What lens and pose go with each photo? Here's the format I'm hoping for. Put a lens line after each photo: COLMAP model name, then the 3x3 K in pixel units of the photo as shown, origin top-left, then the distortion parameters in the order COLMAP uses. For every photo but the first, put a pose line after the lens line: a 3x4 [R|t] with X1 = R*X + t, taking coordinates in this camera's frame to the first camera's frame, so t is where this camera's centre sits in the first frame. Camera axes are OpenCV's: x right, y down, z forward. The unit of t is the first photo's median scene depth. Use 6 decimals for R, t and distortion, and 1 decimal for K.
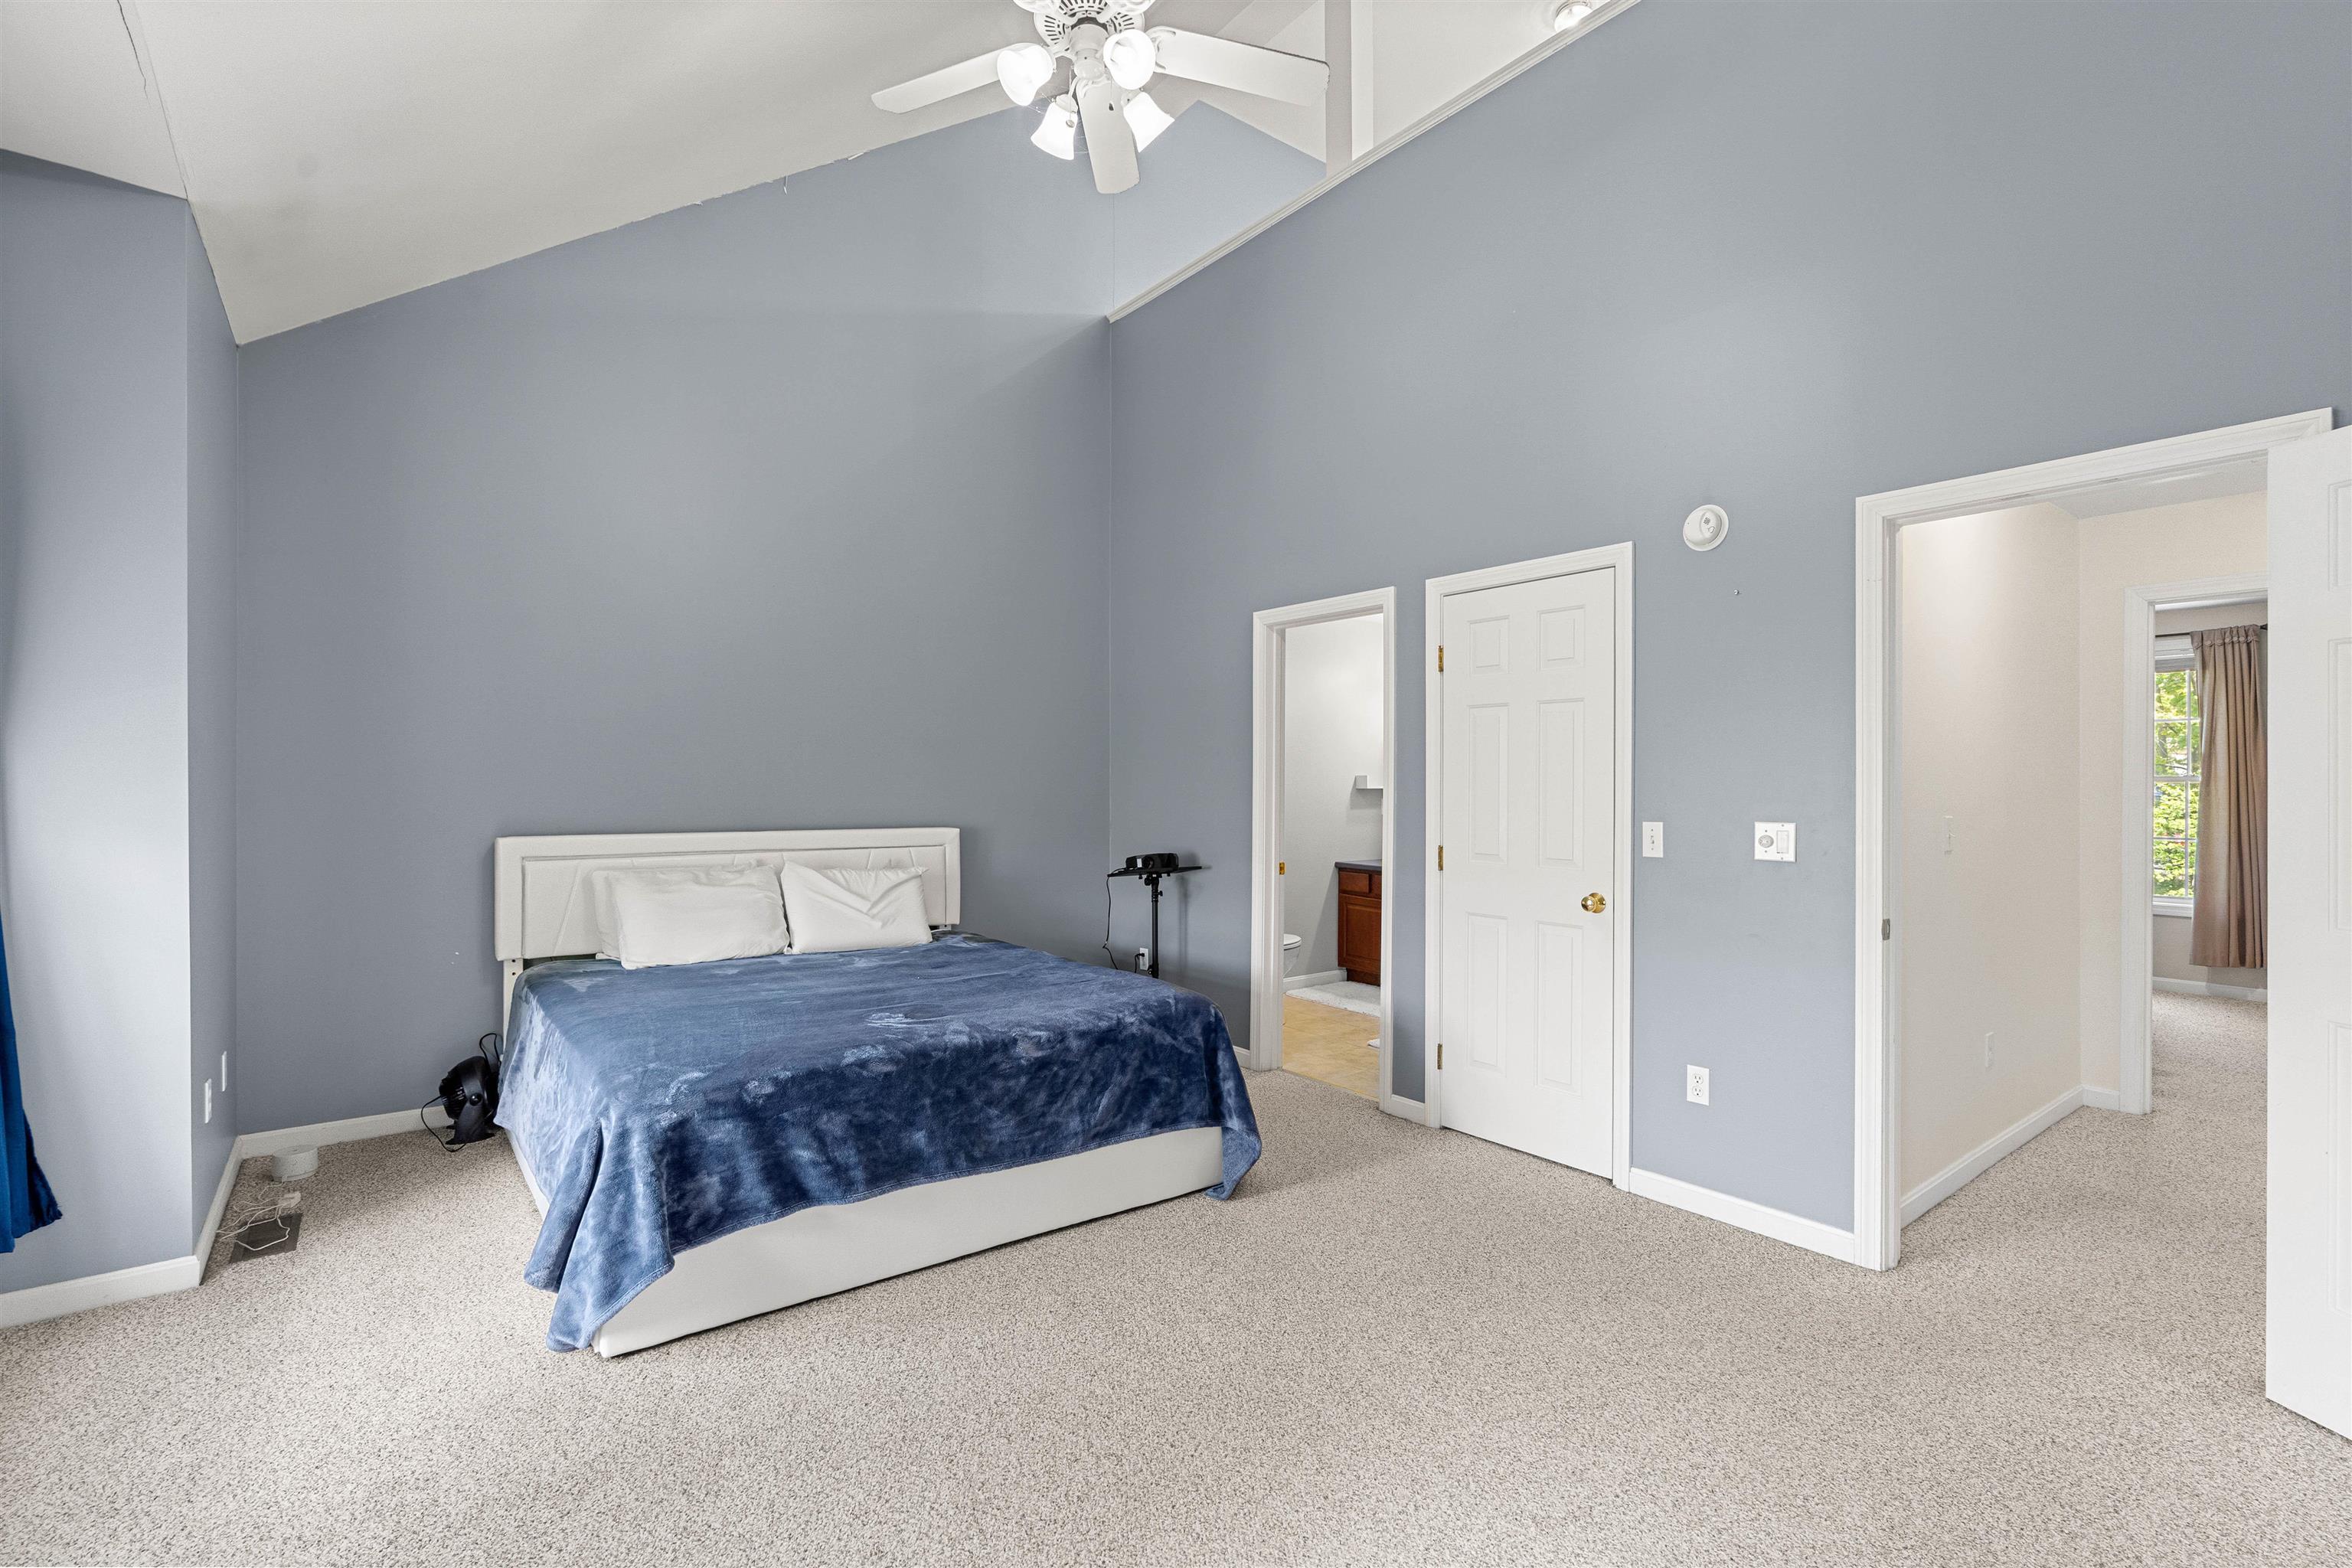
lens RADIAL K [[1065.7, 0, 1200.8], [0, 1065.7, 791.4], [0, 0, 1]] dist [-0.012299, 0.004174]
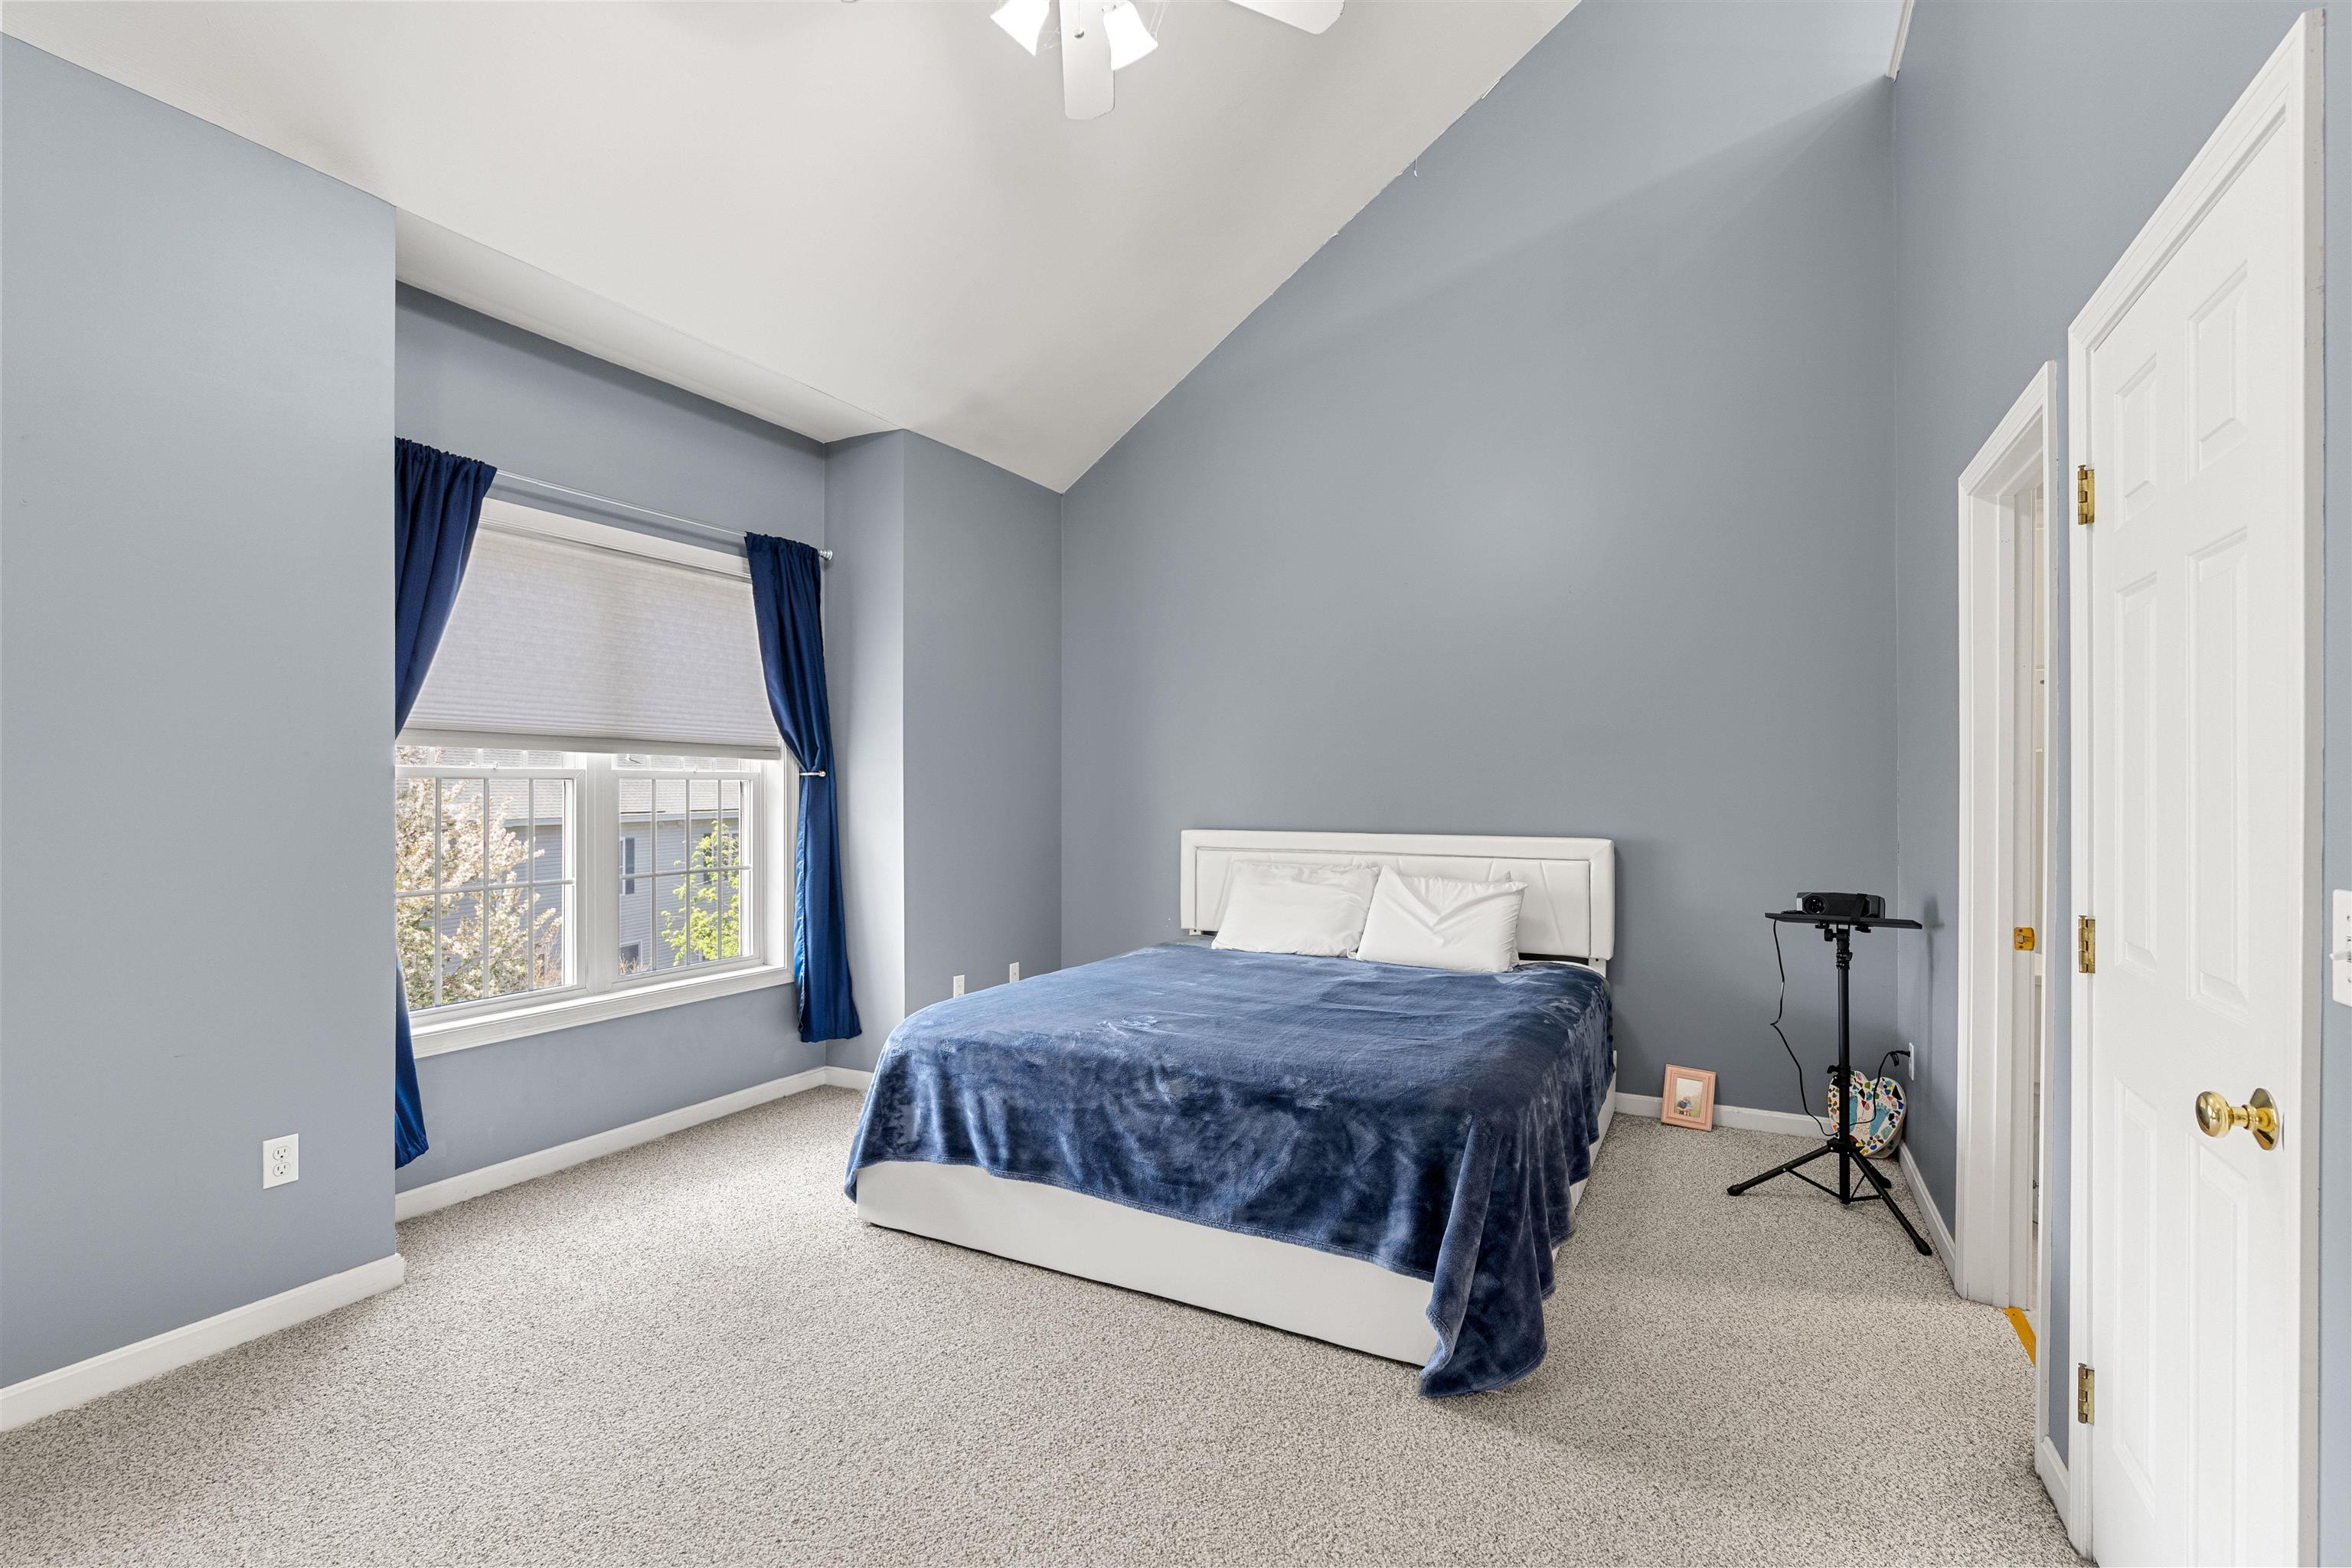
lens RADIAL K [[1065.7, 0, 1171.1], [0, 1065.7, 791.1], [0, 0, 1]] dist [-0.012299, 0.004174]
pose [[0.410431, 0.000184, -0.911892, 0.612150], [-0.004567, 0.999988, -0.001854, 0.001115], [0.911880, 0.004925, 0.410427, 0.612866]]
